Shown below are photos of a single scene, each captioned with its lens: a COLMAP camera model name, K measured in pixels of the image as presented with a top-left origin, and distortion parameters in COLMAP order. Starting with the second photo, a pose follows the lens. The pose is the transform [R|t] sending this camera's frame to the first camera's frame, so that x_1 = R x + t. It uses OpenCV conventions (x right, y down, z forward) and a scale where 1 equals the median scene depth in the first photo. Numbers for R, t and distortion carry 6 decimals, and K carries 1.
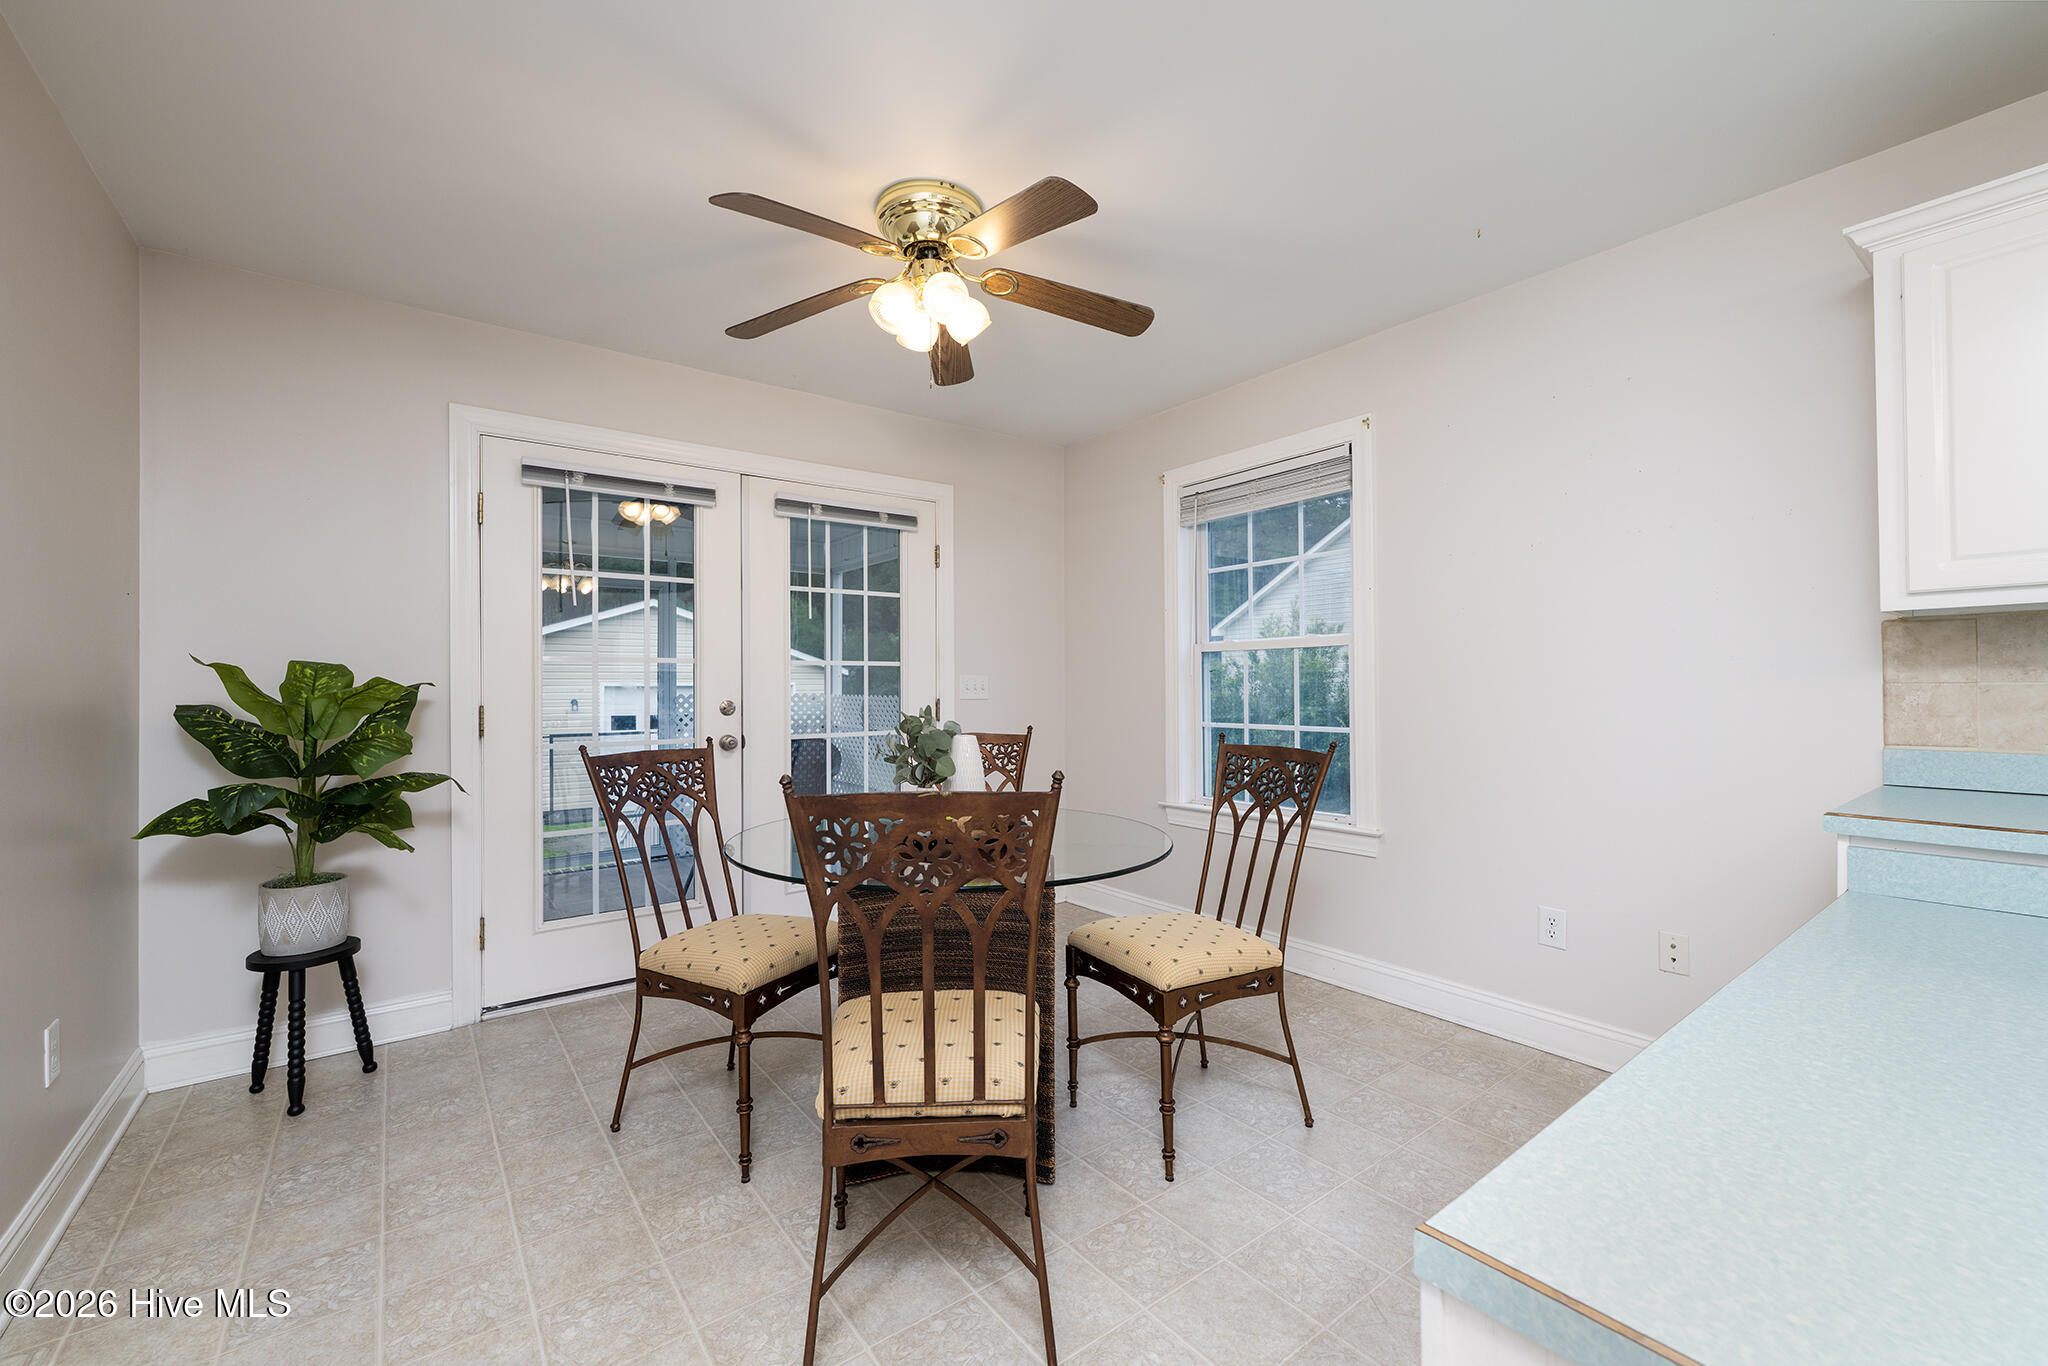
lens RADIAL K [[838.2, 0, 1020.0], [0, 838.2, 677.6], [0, 0, 1]] dist [-0.000469, -0.000205]
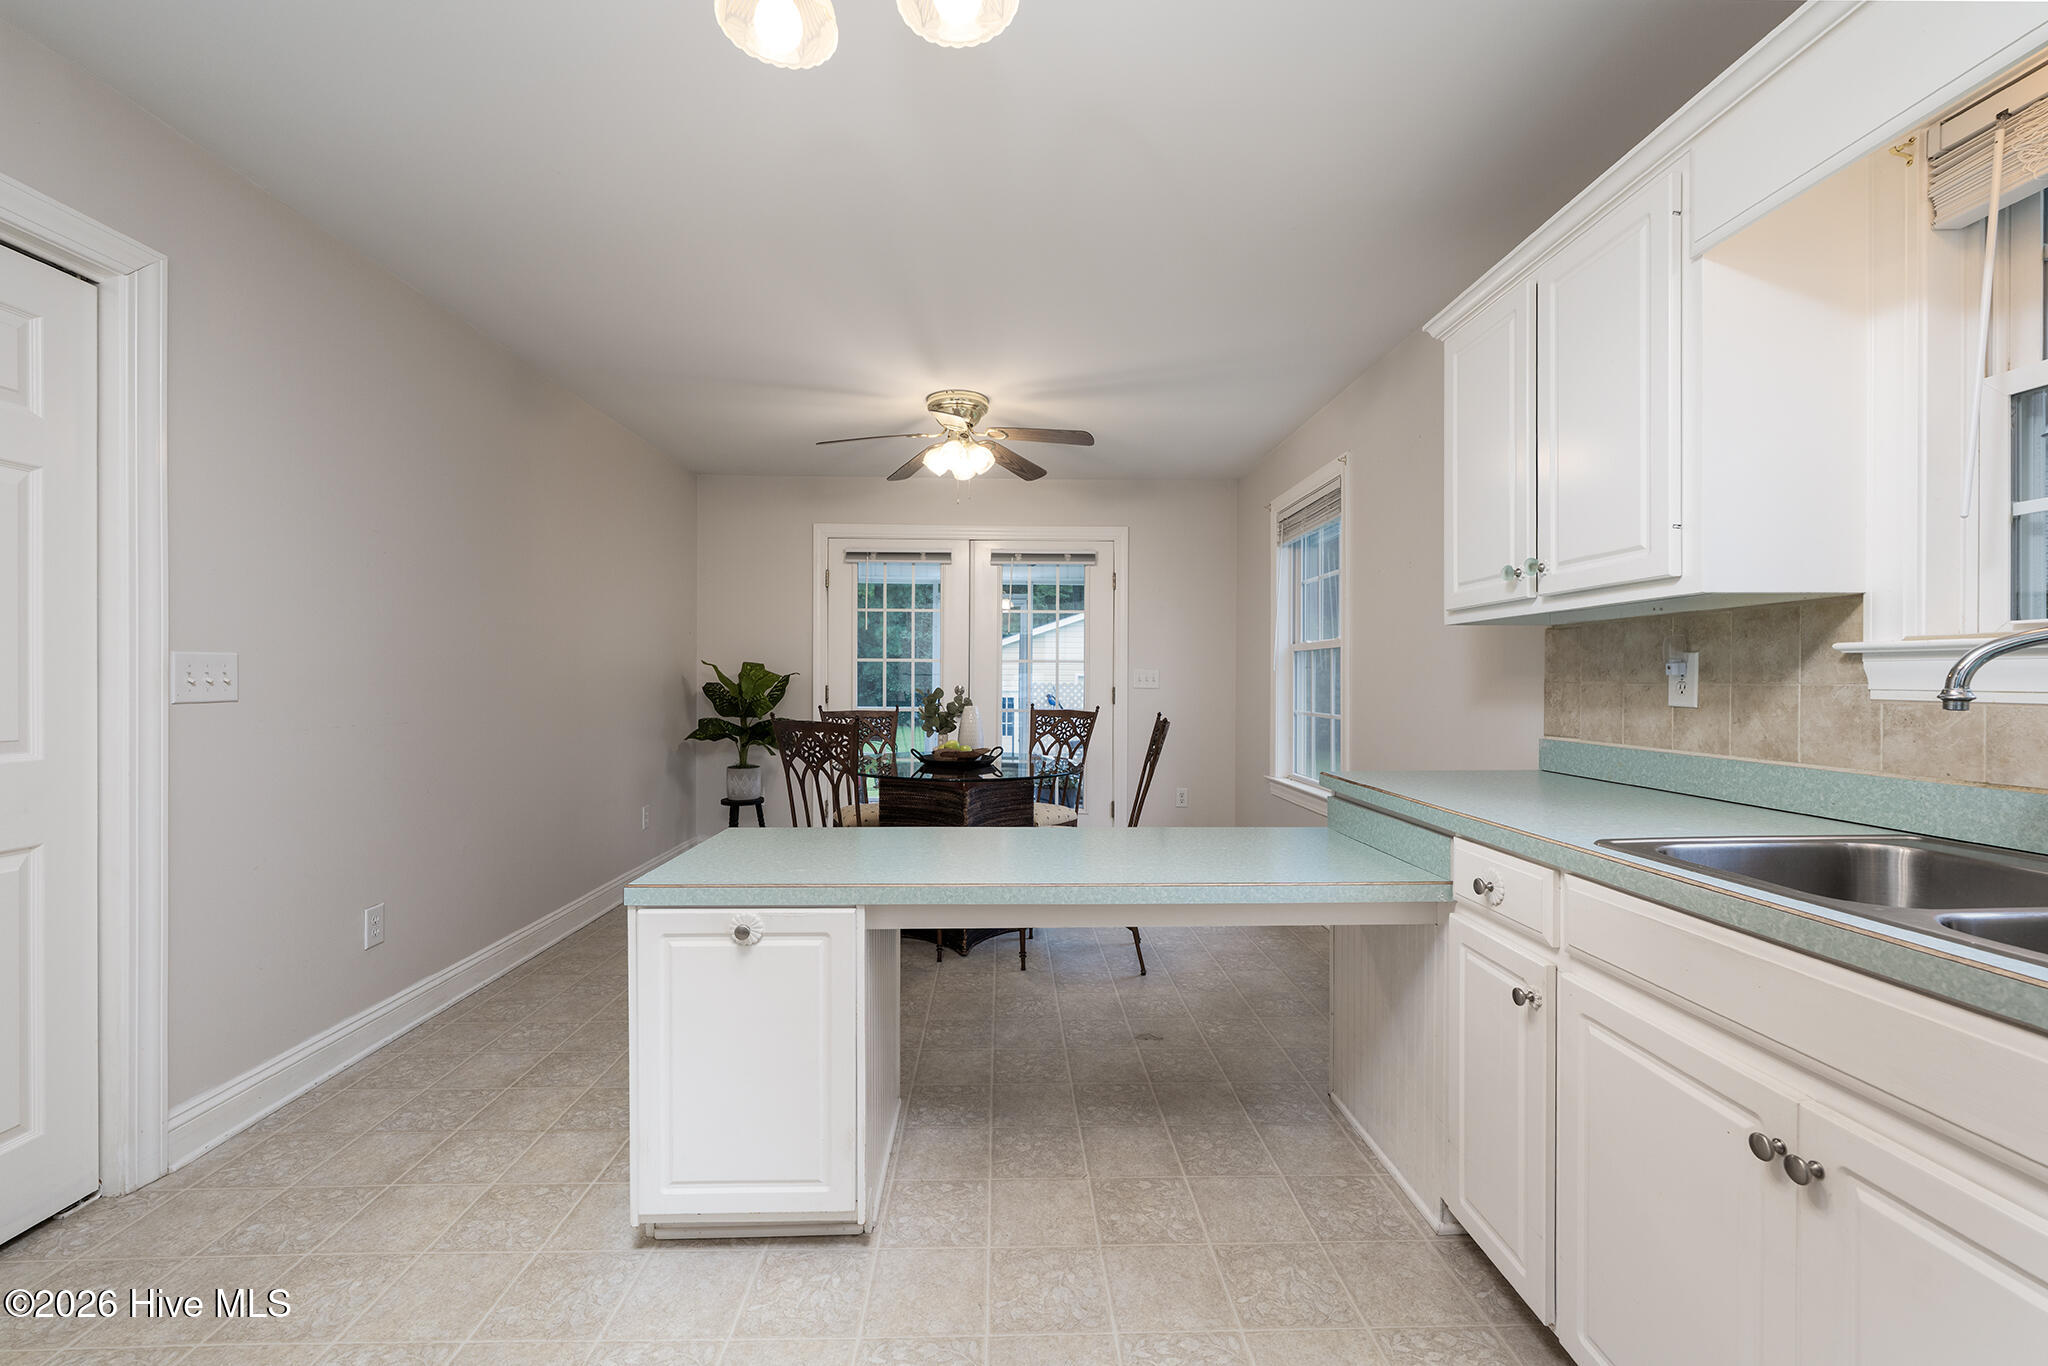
lens RADIAL K [[838.2, 0, 1021.5], [0, 838.2, 684.1], [0, 0, 1]] dist [-0.000469, -0.000205]
pose [[0.814413, 0.014421, -0.580106, 0.951462], [-0.003671, 0.999799, 0.019701, -0.009649], [0.580274, -0.013915, 0.814303, -0.312137]]
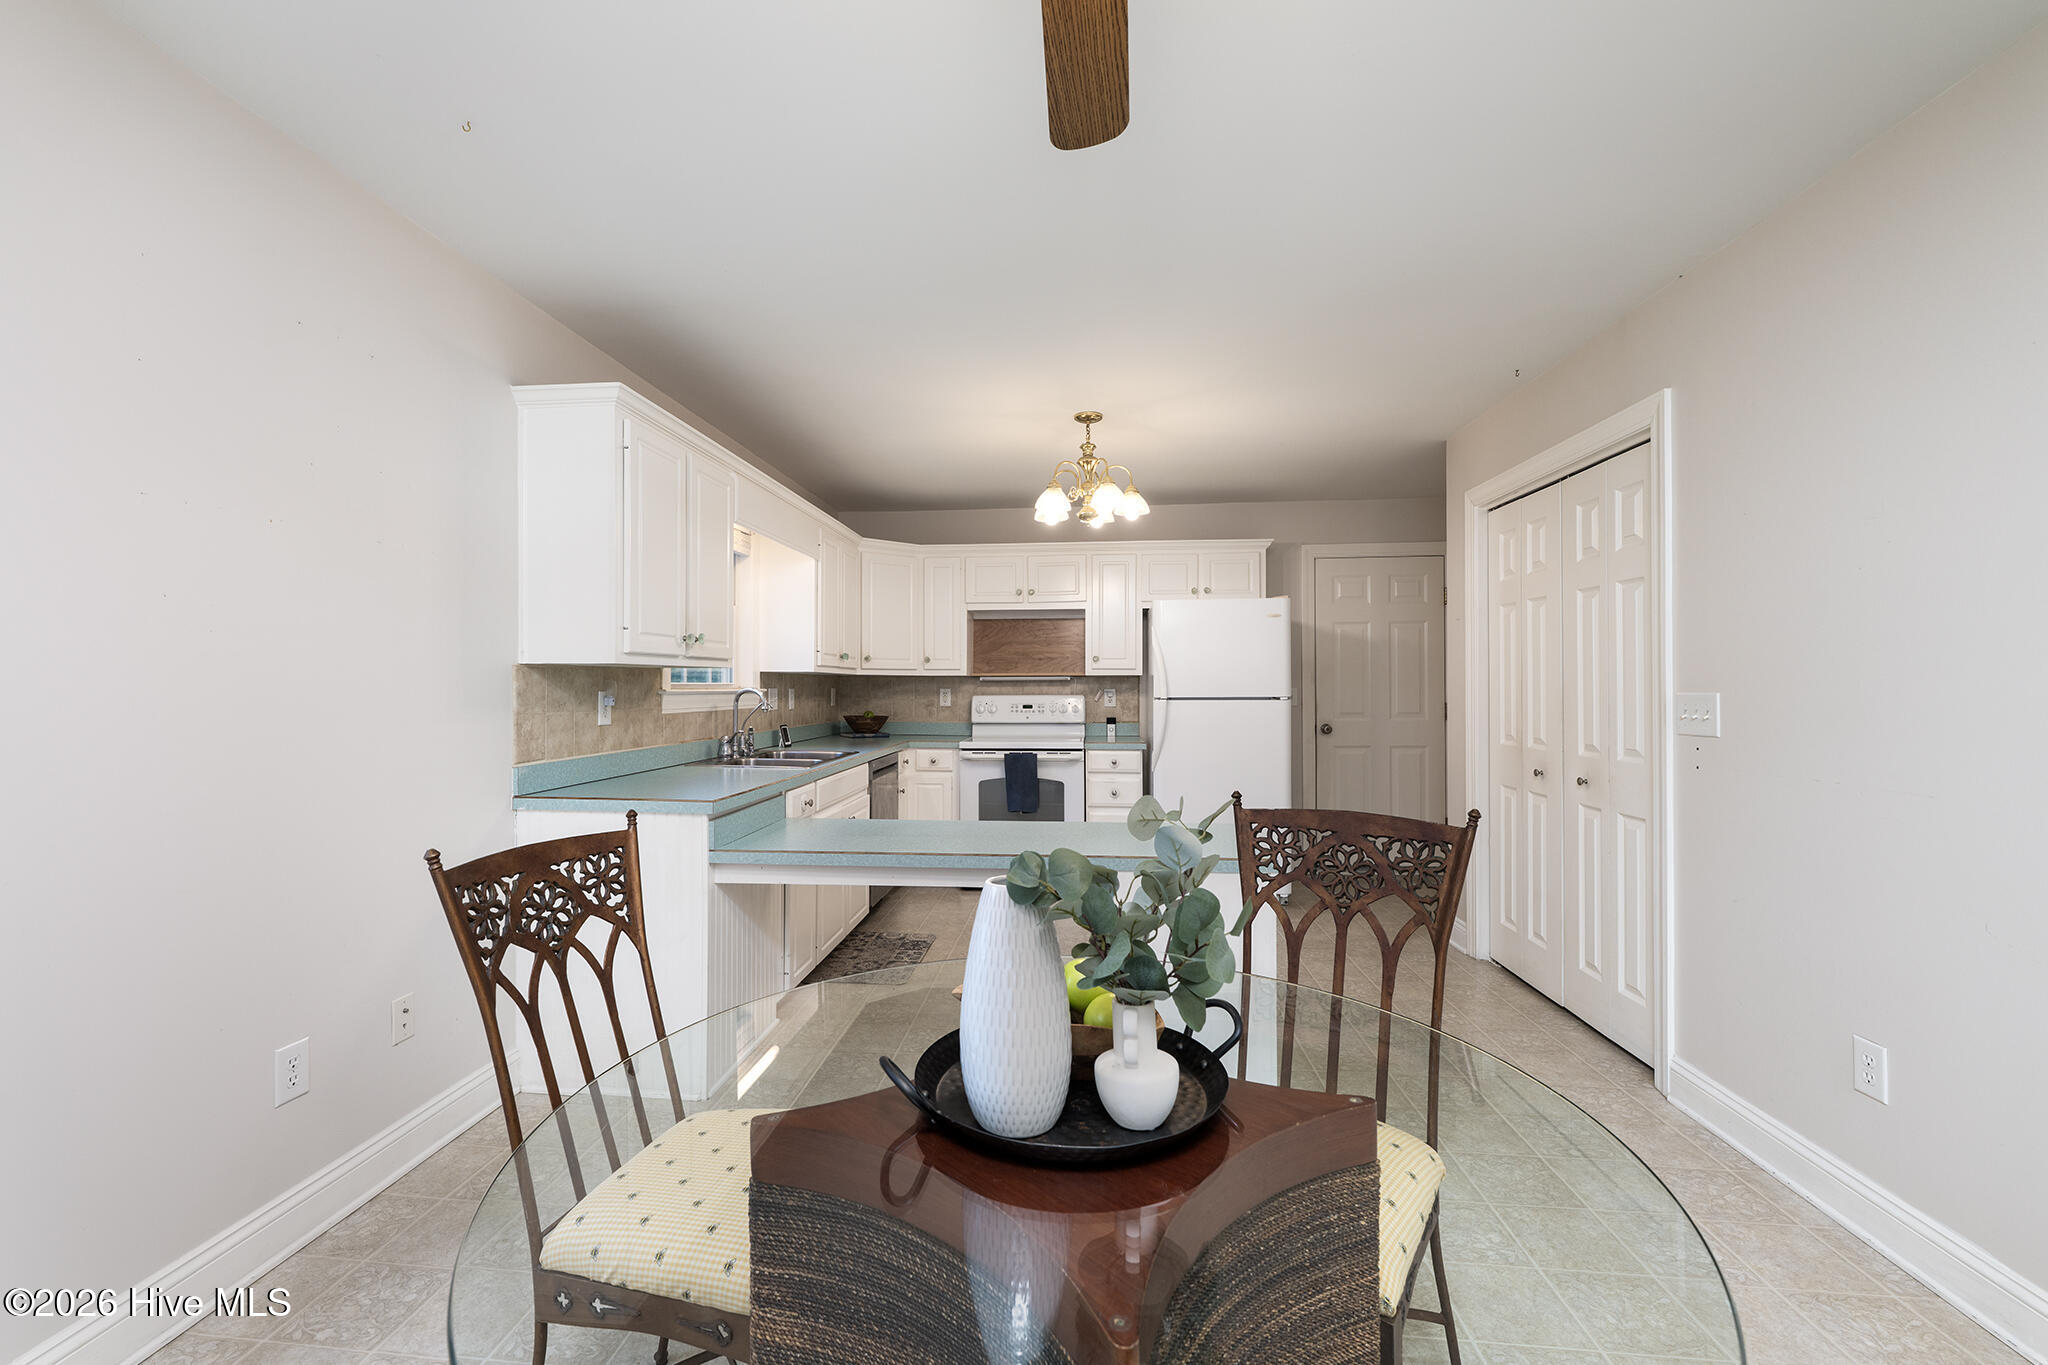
lens RADIAL K [[838.2, 0, 1023.7], [0, 838.2, 680.1], [0, 0, 1]] dist [-0.000469, -0.000205]
pose [[-0.746079, 0.014005, 0.665710, -0.316419], [0.000755, 0.999796, -0.020186, -0.016733], [-0.665857, -0.014558, -0.745937, 1.214928]]
